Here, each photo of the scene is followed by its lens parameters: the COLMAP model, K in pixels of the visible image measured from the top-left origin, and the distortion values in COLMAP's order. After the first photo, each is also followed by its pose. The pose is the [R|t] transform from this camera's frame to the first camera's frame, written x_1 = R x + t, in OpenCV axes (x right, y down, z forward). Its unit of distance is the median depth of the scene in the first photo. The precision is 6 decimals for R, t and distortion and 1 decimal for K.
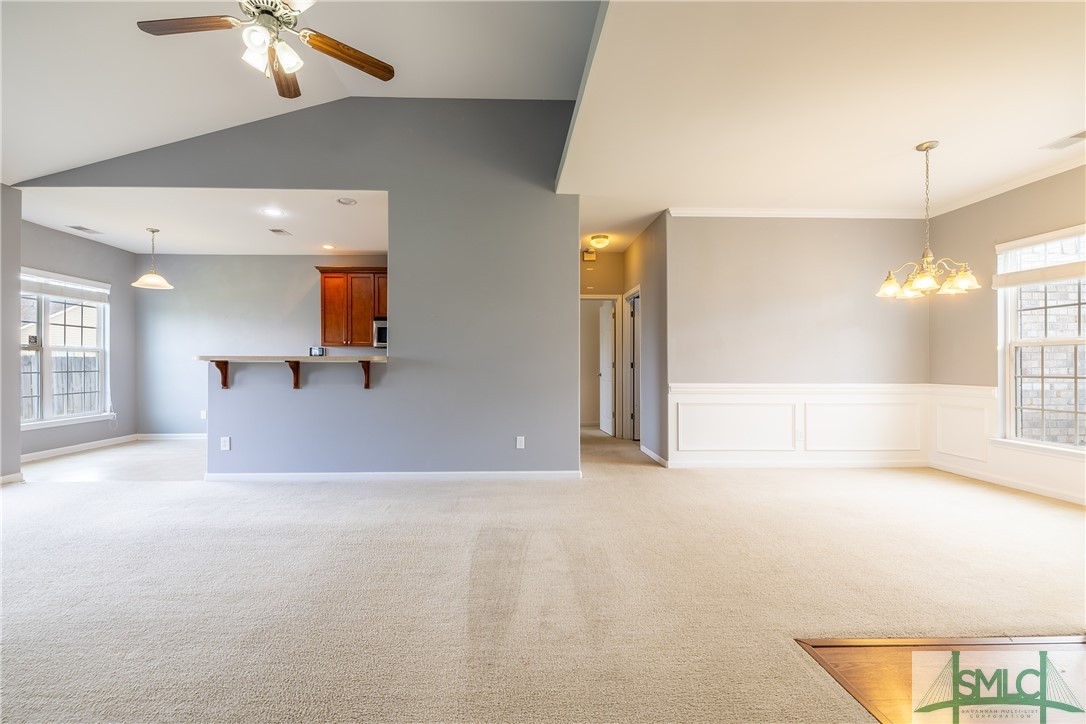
lens RADIAL K [[463.7, 0, 542.4], [0, 463.7, 368.3], [0, 0, 1]] dist [0.001714, -0.001222]
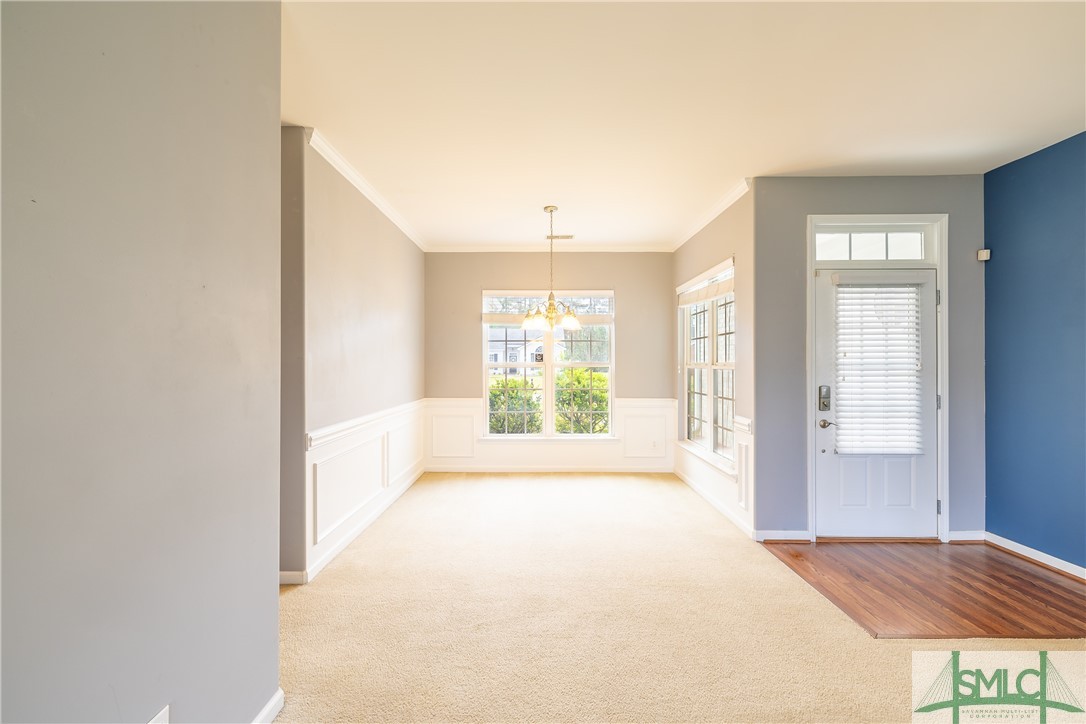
lens RADIAL K [[463.7, 0, 535.0], [0, 463.7, 358.1], [0, 0, 1]] dist [0.001714, -0.001222]
pose [[0.072498, 0.010558, 0.997313, -0.277864], [0.007550, 0.999910, -0.011134, -0.051126], [-0.997340, 0.008337, 0.072412, 0.681521]]
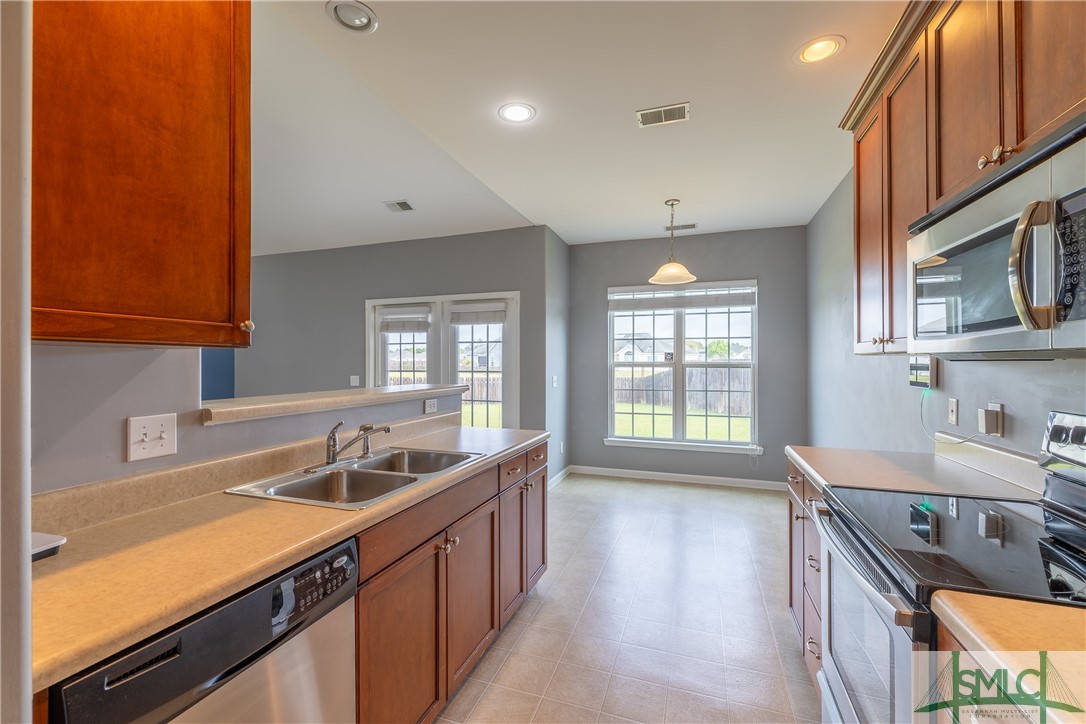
lens RADIAL K [[463.7, 0, 535.1], [0, 463.7, 363.2], [0, 0, 1]] dist [0.001714, -0.001222]
pose [[-0.400776, 0.001461, -0.916175, -0.102980], [-0.009173, 0.999942, 0.005607, -0.054459], [0.916130, 0.010652, -0.400739, 1.223338]]
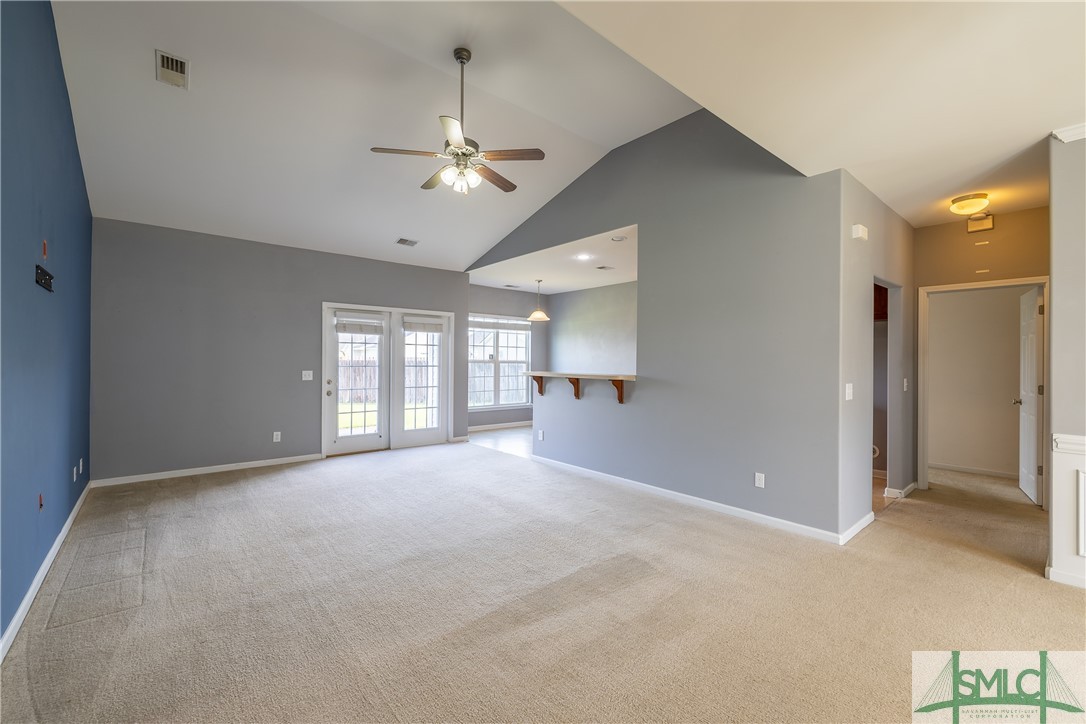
lens RADIAL K [[463.7, 0, 535.8], [0, 463.7, 362.1], [0, 0, 1]] dist [0.001714, -0.001222]
pose [[0.603029, 0.008068, -0.797679, 0.347411], [-0.017261, 0.999847, -0.002936, -0.043537], [0.797533, 0.015539, 0.603076, 0.136752]]
